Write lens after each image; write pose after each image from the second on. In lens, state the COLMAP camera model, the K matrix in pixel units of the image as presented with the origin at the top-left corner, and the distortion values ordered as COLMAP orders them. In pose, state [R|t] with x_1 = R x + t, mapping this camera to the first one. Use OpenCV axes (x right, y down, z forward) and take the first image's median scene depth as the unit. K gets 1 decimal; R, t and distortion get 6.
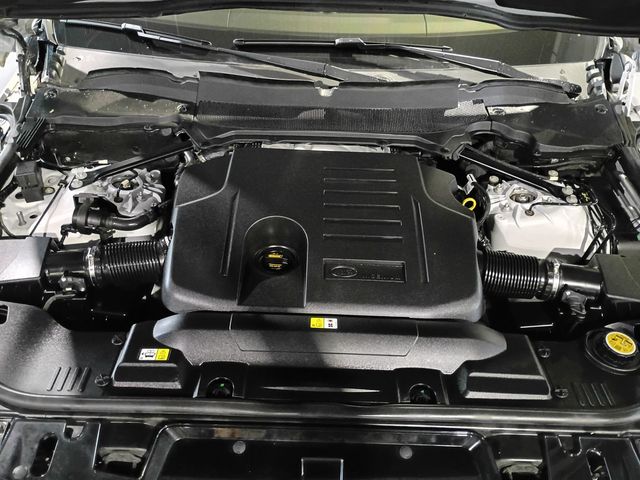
lens RADIAL K [[547.0, 0, 316.7], [0, 547.0, 234.6], [0, 0, 1]] dist [0.048587, -0.063337]
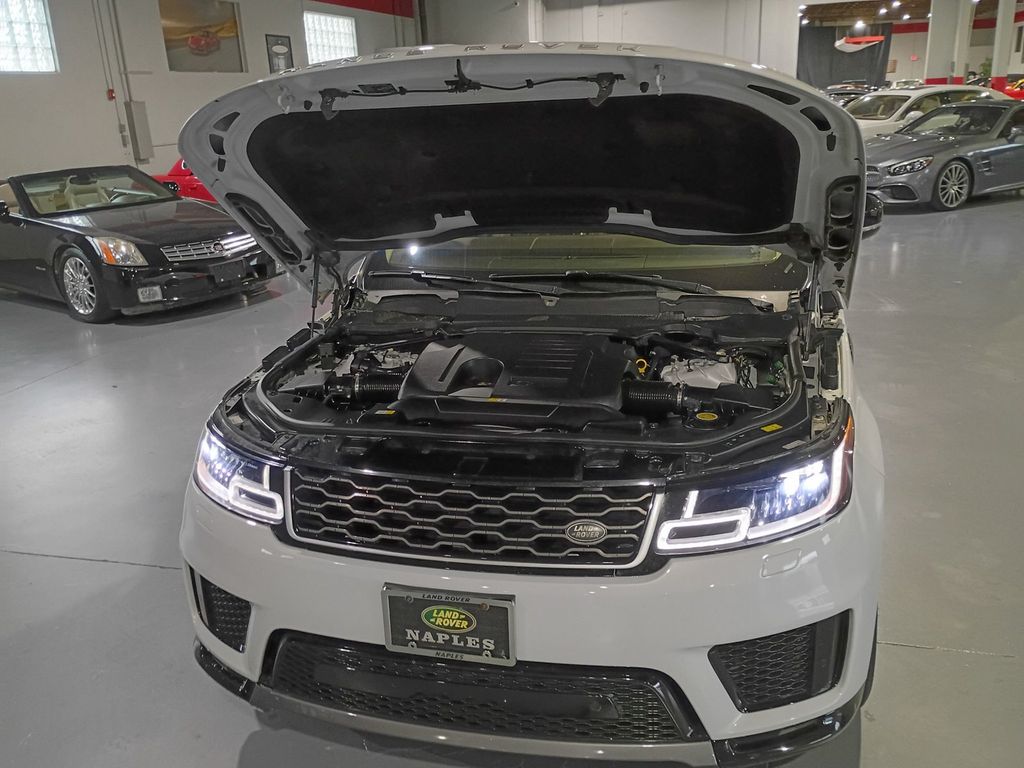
lens RADIAL K [[877.2, 0, 529.9], [0, 877.2, 380.2], [0, 0, 1]] dist [0.042420, -0.011712]
pose [[0.971312, -0.002975, -0.237790, 0.485807], [-0.095184, 0.911470, -0.400204, 0.775659], [0.217929, 0.411357, 0.885038, -0.794670]]
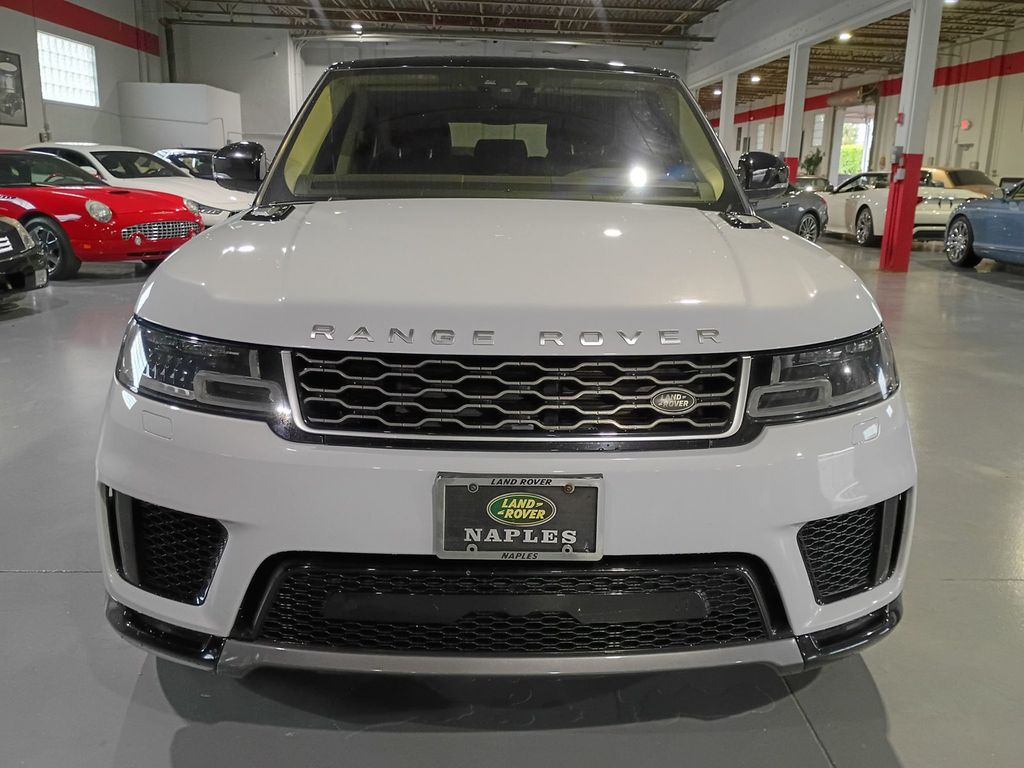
lens RADIAL K [[868.3, 0, 518.7], [0, 868.3, 386.2], [0, 0, 1]] dist [0.073075, -0.081242]
pose [[0.998502, -0.021990, 0.050099, -0.061418], [0.043346, 0.876675, -0.479126, 0.994872], [-0.033384, 0.480580, 0.876315, -0.501096]]
